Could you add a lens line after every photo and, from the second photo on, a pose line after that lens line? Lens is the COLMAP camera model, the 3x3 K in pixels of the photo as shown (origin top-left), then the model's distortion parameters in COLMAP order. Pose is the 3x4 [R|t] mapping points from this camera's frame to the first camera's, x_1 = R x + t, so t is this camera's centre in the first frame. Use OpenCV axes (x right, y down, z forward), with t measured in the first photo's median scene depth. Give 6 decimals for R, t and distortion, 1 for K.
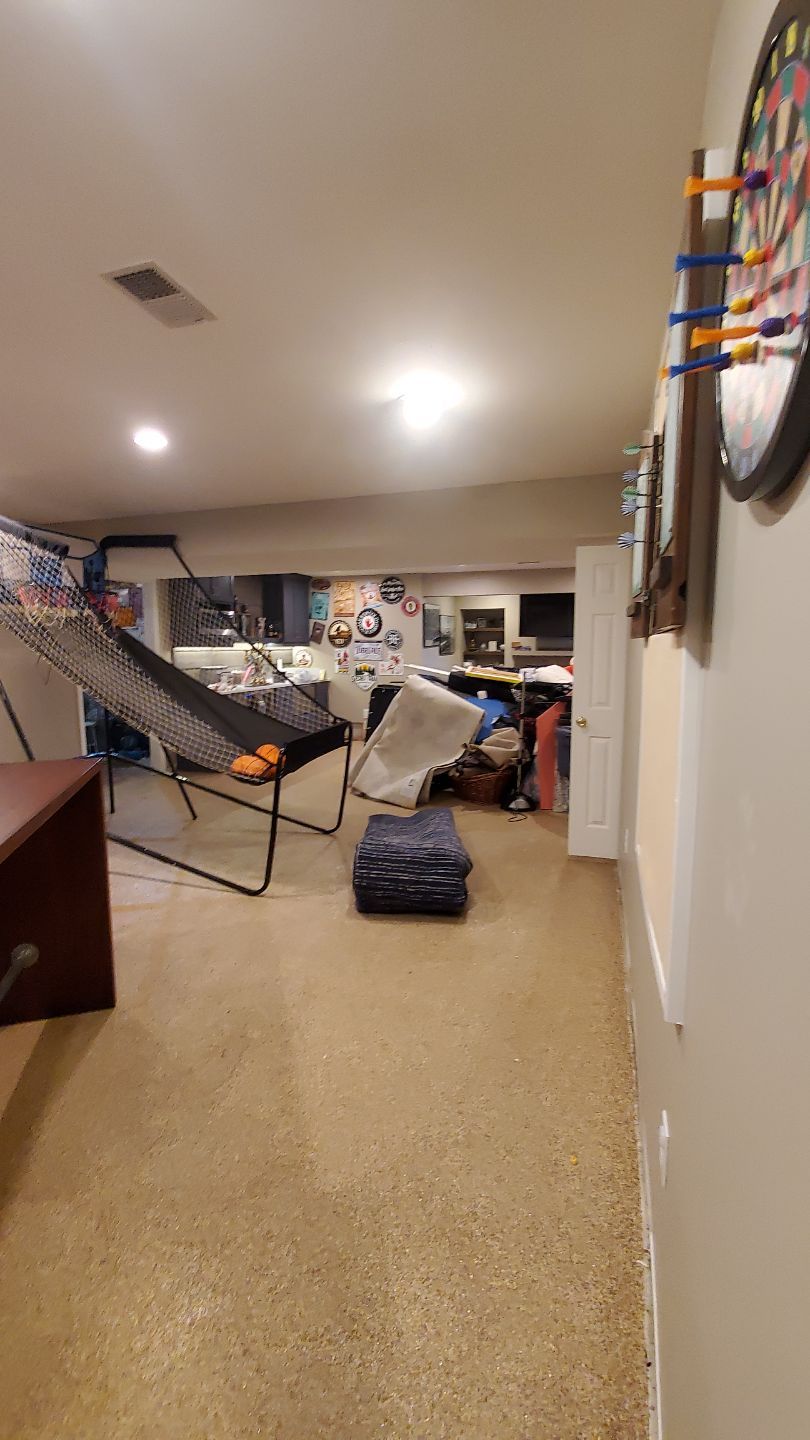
lens RADIAL K [[571.9, 0, 414.3], [0, 571.9, 718.4], [0, 0, 1]] dist [0.008346, -0.002425]
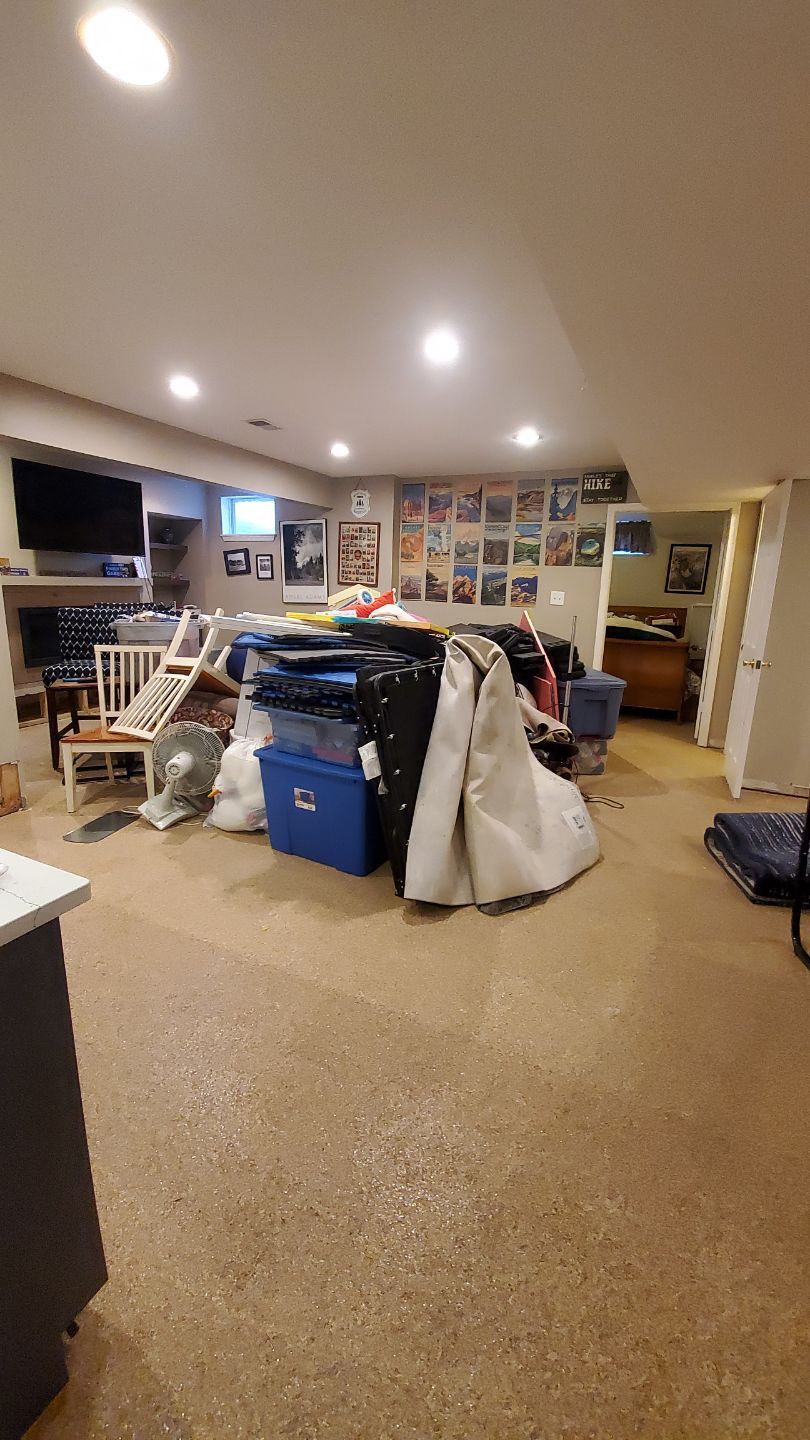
lens RADIAL K [[571.9, 0, 407.0], [0, 571.9, 713.9], [0, 0, 1]] dist [0.008346, -0.002425]
pose [[0.130240, -0.222548, 0.966183, -0.347531], [0.101151, 0.972381, 0.210341, -0.081290], [-0.986309, 0.070336, 0.149154, 0.673217]]
